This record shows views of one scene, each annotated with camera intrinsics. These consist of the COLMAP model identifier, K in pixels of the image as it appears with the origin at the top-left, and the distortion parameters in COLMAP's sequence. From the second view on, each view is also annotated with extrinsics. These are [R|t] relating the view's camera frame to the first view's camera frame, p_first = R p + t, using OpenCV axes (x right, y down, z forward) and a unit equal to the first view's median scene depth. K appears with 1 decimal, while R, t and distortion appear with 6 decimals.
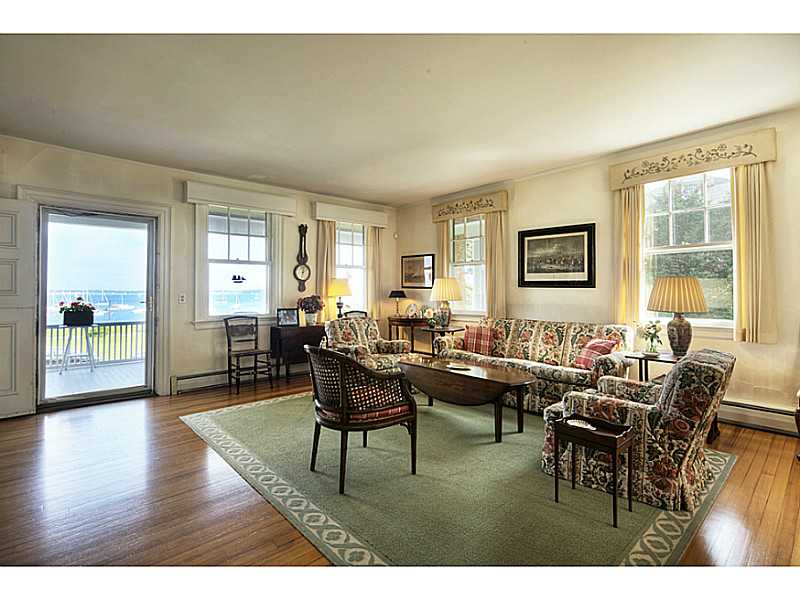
lens RADIAL K [[380.0, 0, 411.4], [0, 380.0, 280.3], [0, 0, 1]] dist [0.001191, 0.000235]
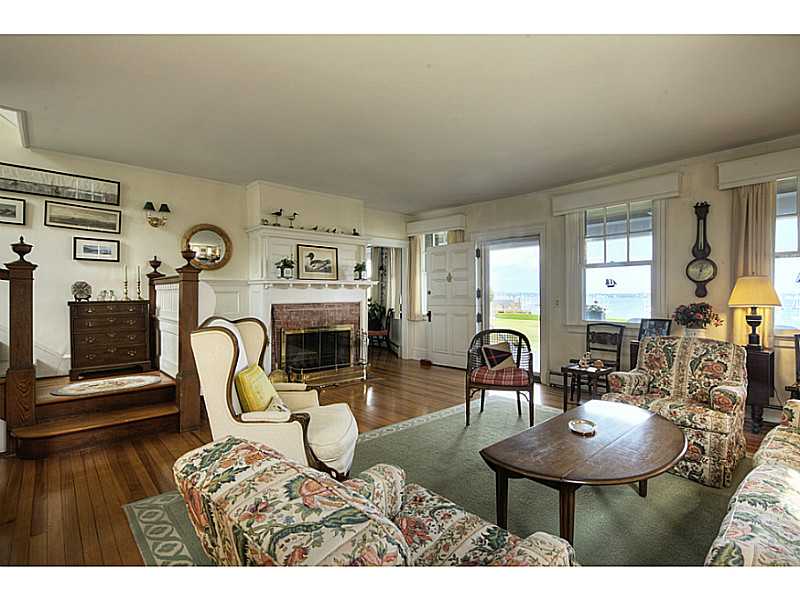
lens RADIAL K [[396.8, 0, 400.0], [0, 396.8, 300.0], [0, 0, 1]] dist [-0.000172, -0.000133]
pose [[-0.009533, 0.015026, -0.999842, 0.484182], [0.022902, 0.999628, 0.014805, 0.010735], [0.999692, -0.022758, -0.009874, 0.470675]]
